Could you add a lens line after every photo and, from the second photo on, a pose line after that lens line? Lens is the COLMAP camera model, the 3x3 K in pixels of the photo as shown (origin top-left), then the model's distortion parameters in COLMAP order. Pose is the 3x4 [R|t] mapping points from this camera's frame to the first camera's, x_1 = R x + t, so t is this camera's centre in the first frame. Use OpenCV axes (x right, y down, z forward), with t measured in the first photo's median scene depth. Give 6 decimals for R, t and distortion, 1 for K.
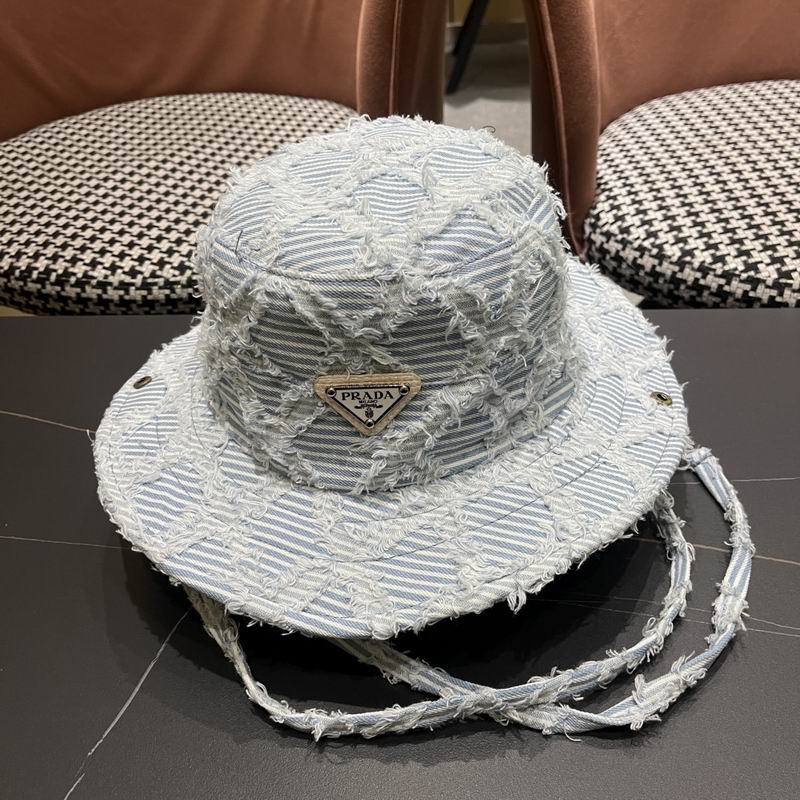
lens RADIAL K [[804.8, 0, 401.3], [0, 804.8, 412.8], [0, 0, 1]] dist [-0.003750, 0.023465]
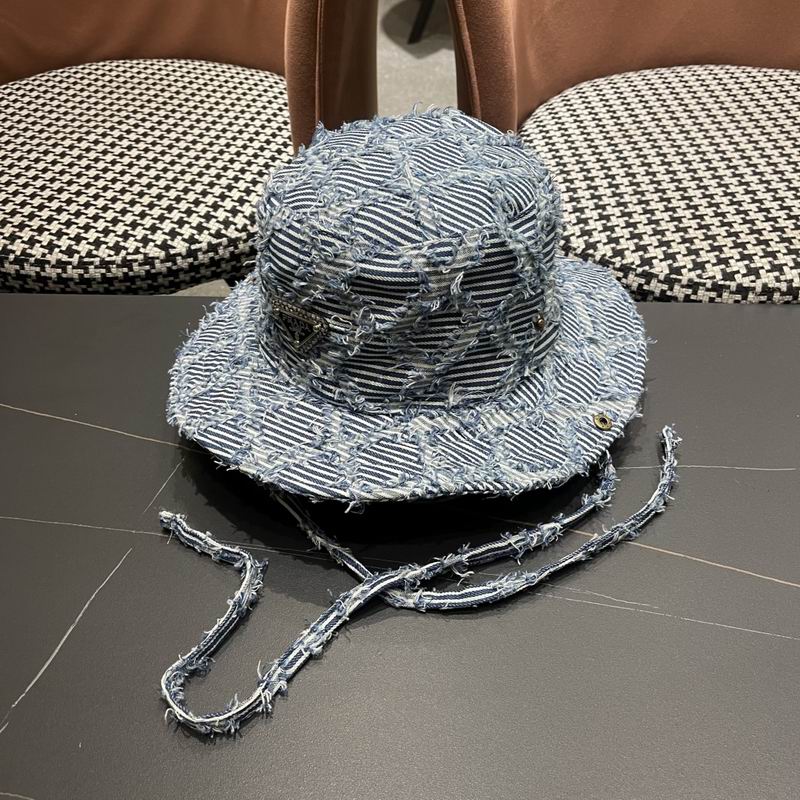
lens RADIAL K [[803.1, 0, 397.2], [0, 803.1, 414.8], [0, 0, 1]] dist [0.009154, 0.004331]
pose [[0.999500, 0.014194, 0.028258, 0.066244], [-0.016307, 0.996976, 0.075986, -0.048267], [-0.027094, -0.076408, 0.996708, -0.073529]]
